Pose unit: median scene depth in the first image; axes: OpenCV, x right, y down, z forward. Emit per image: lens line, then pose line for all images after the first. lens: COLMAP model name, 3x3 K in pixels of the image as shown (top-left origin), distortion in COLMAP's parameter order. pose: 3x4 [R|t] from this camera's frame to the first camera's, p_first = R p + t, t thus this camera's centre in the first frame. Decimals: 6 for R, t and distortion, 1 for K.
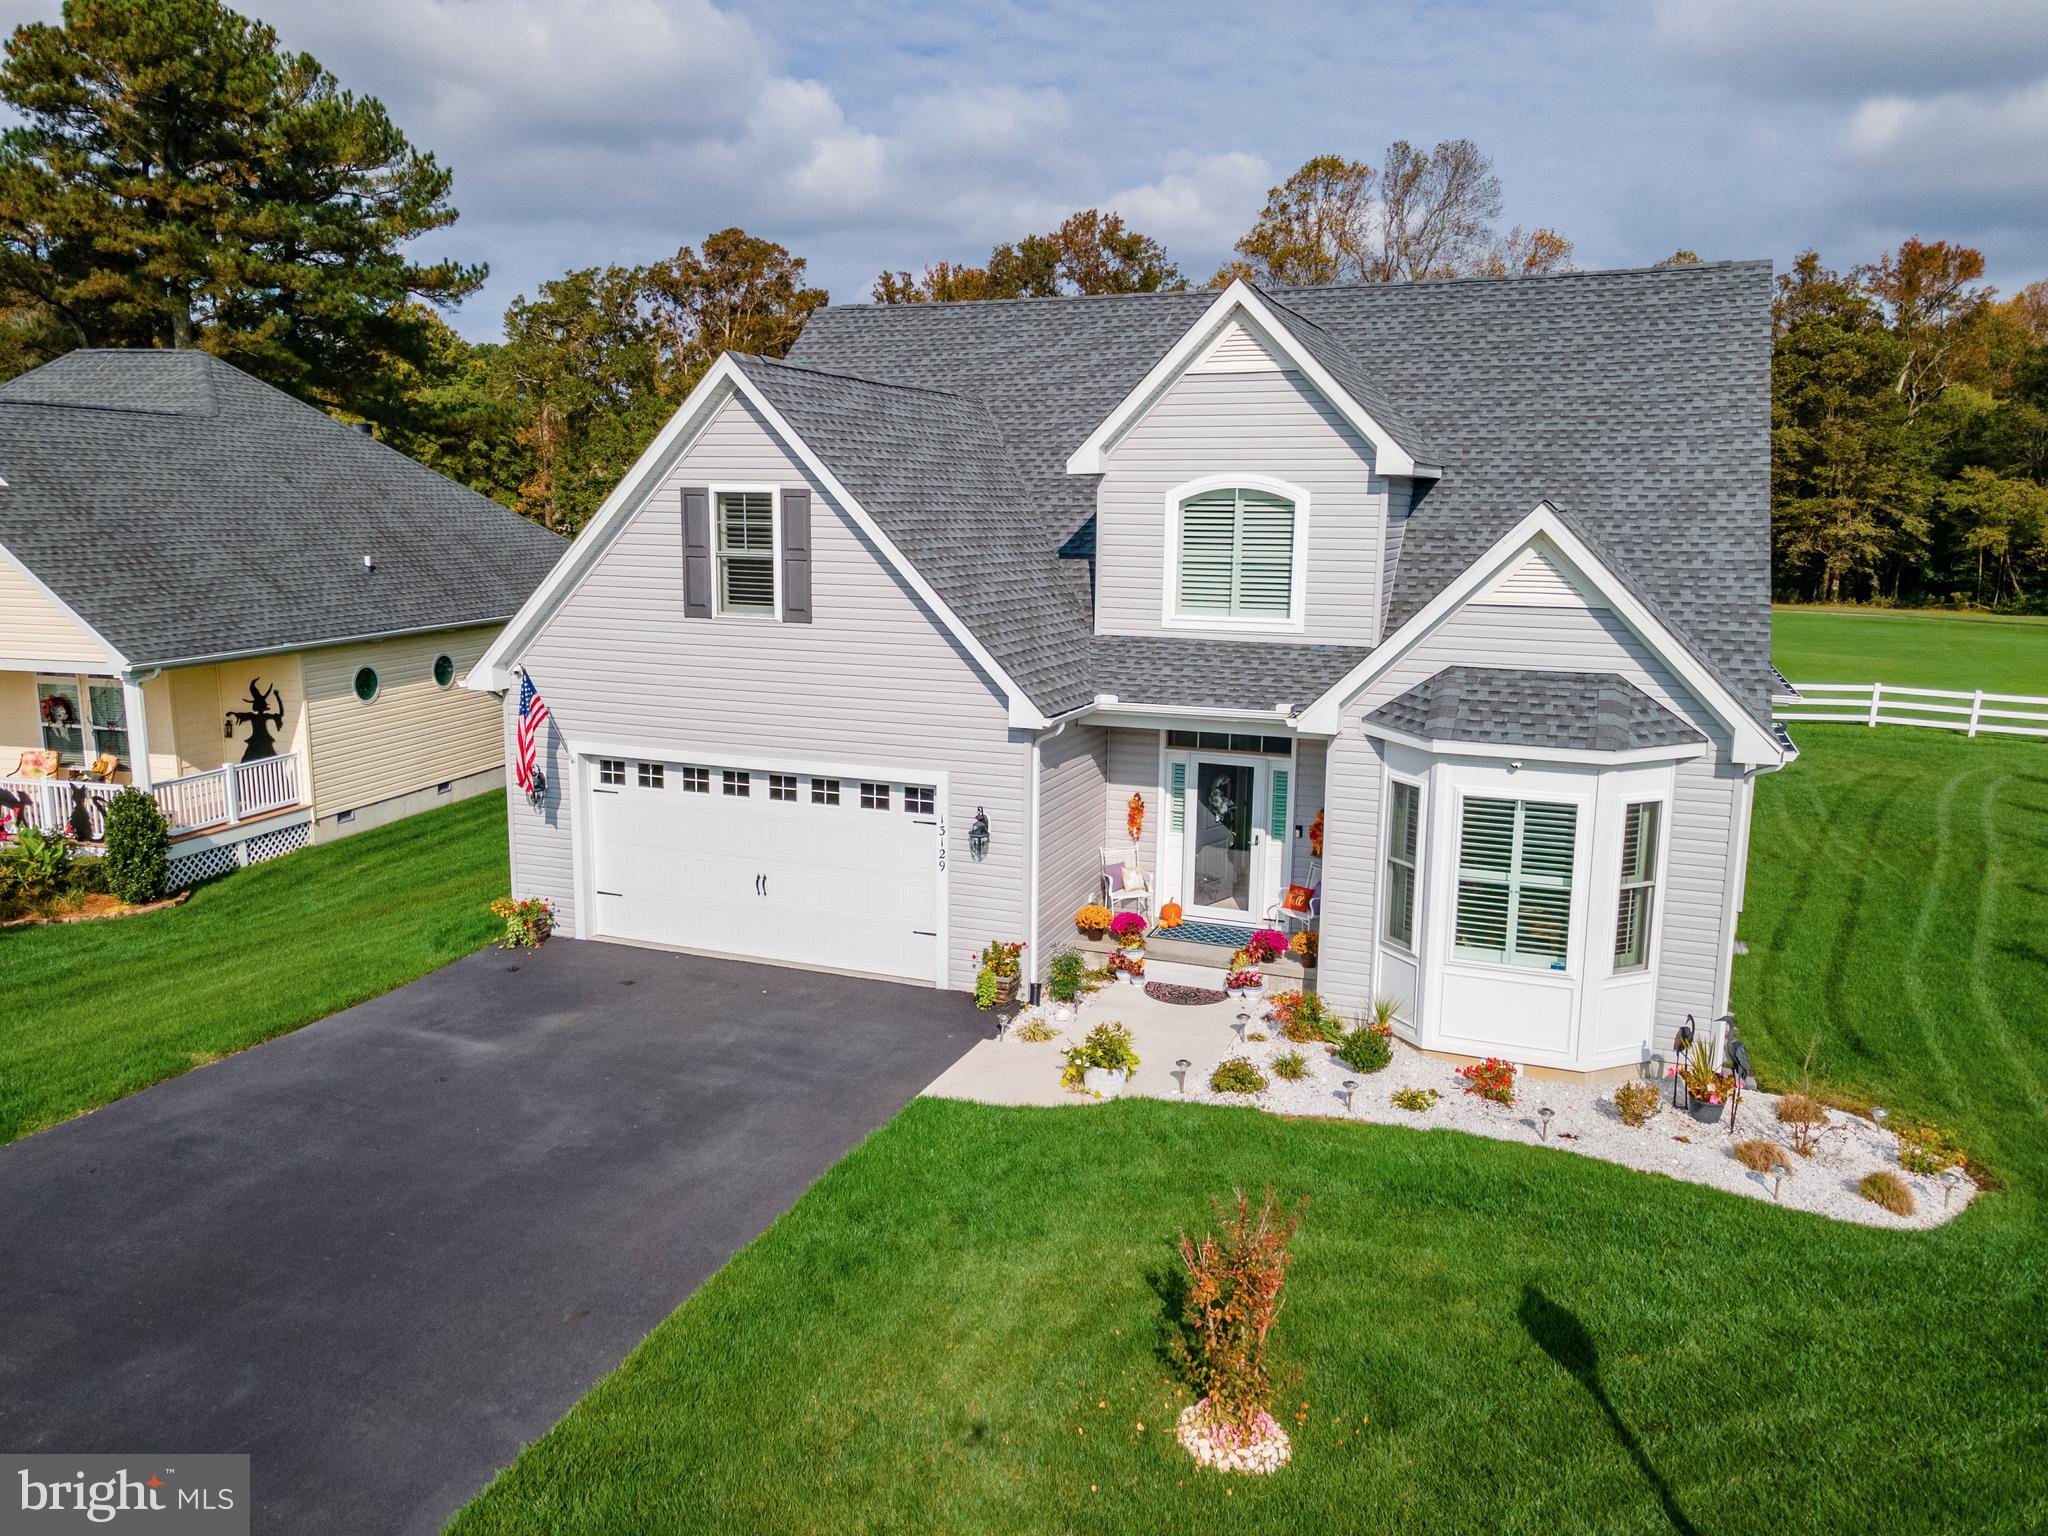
lens RADIAL K [[1486.1, 0, 1012.7], [0, 1486.1, 760.4], [0, 0, 1]] dist [0.022603, 0.048905]
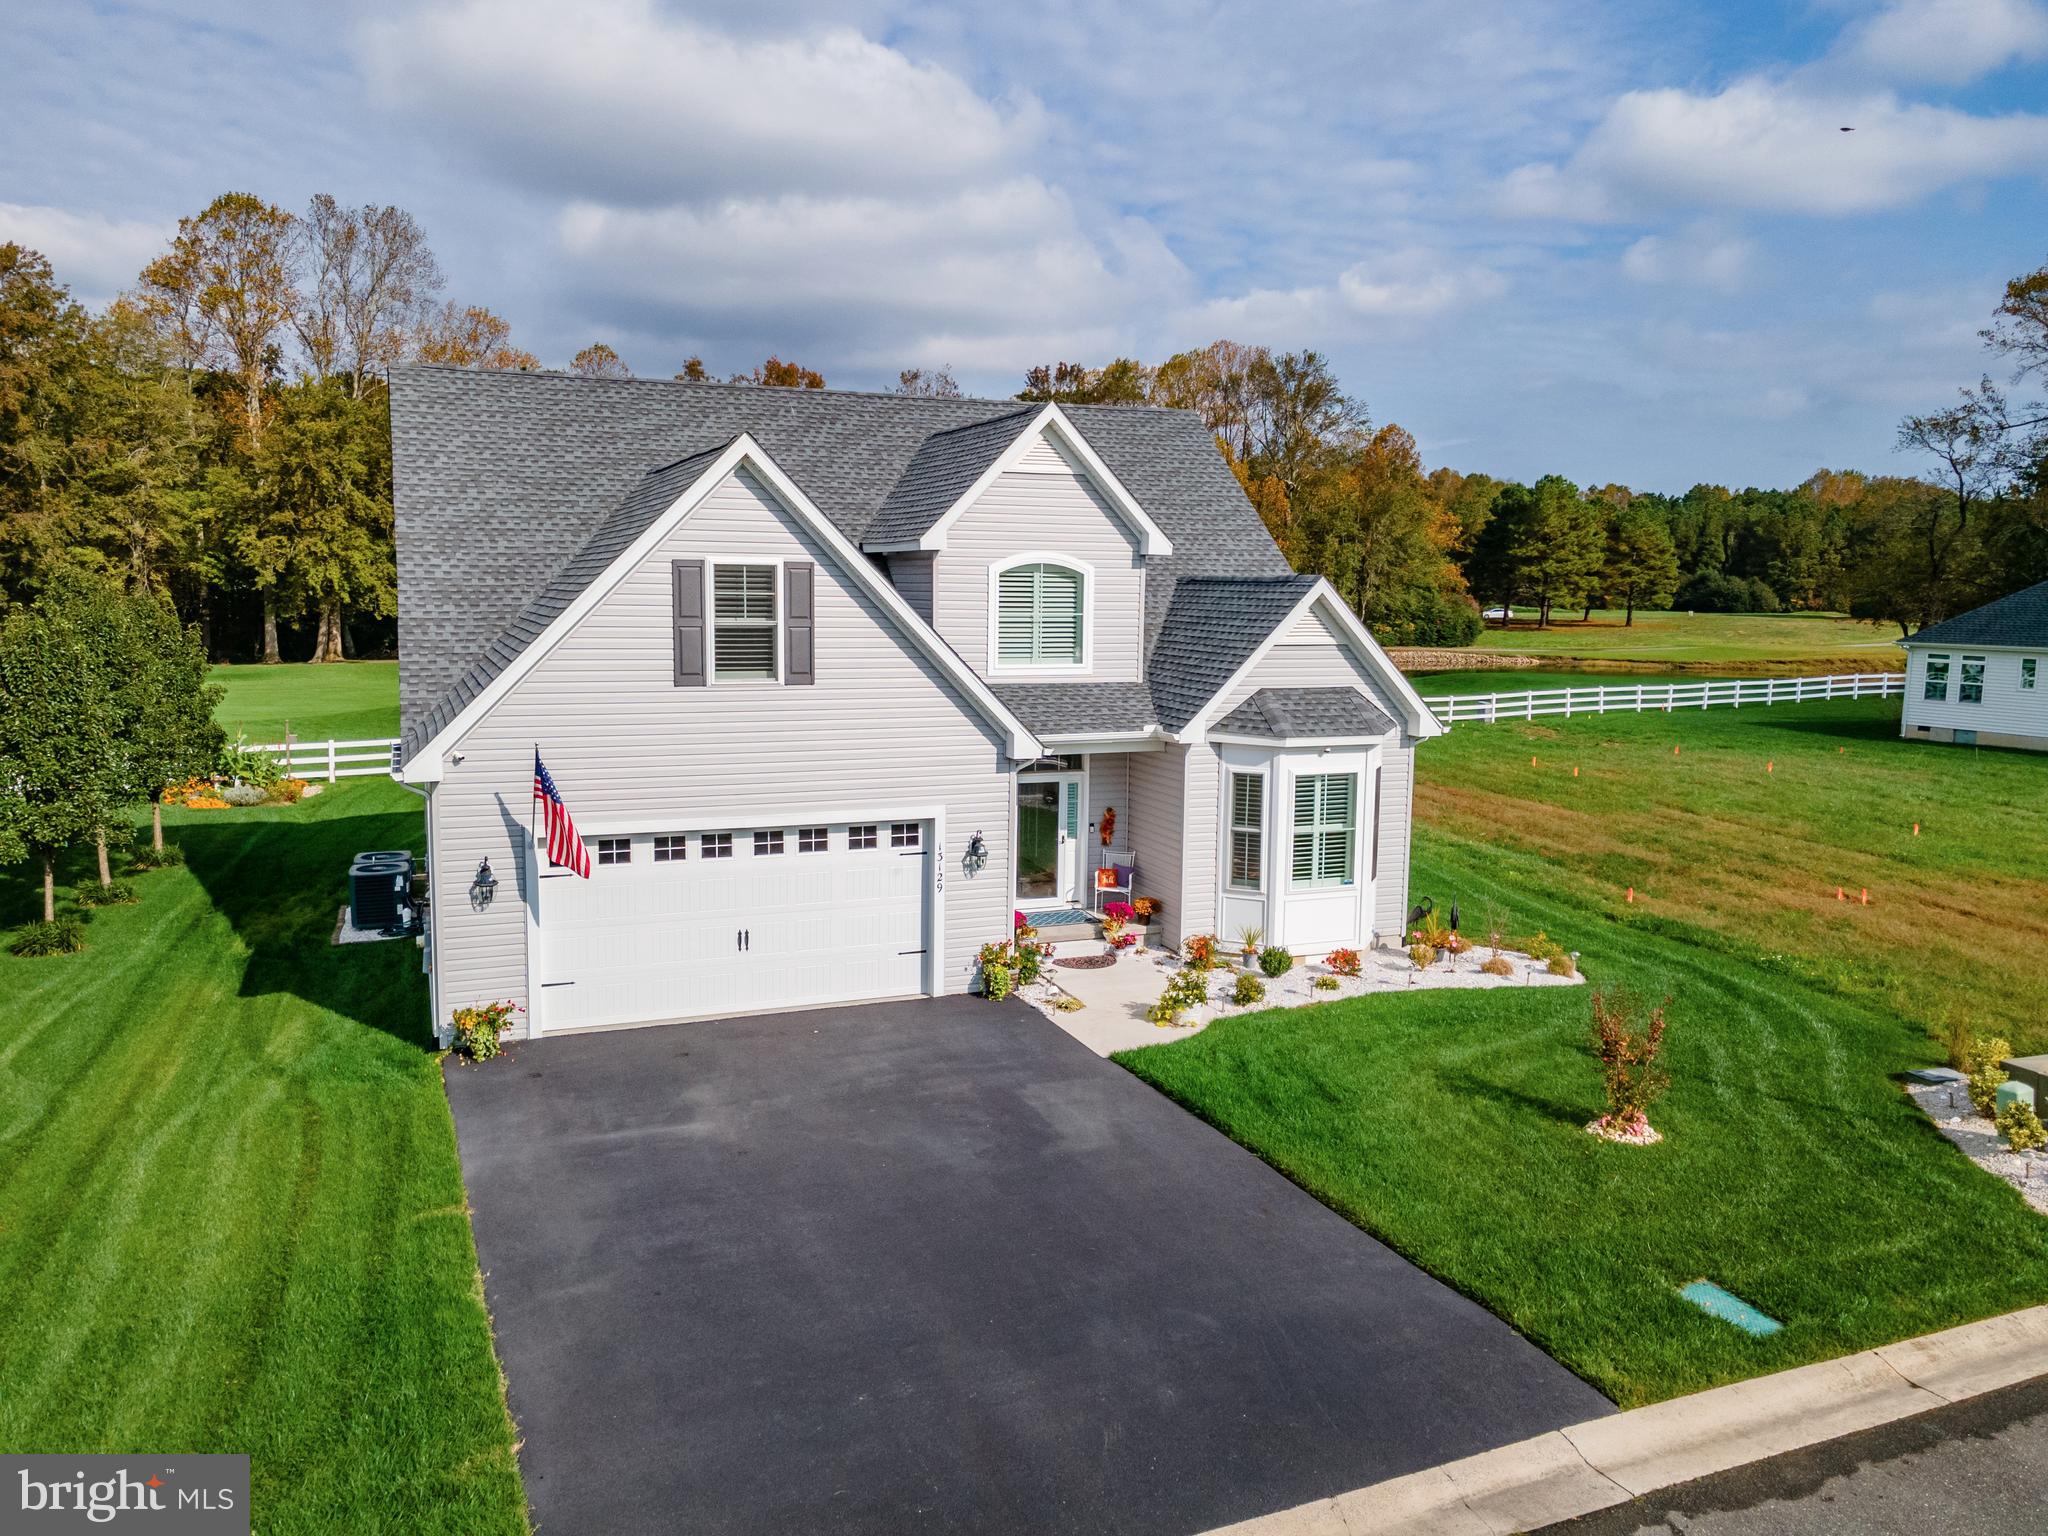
lens RADIAL K [[1481.4, 0, 1009.6], [0, 1481.4, 762.4], [0, 0, 1]] dist [0.031045, 0.031055]
pose [[0.722010, -0.087074, 0.686381, -0.773403], [0.114242, 0.993436, 0.005854, -0.025532], [-0.682385, 0.074187, 0.727218, 0.118129]]
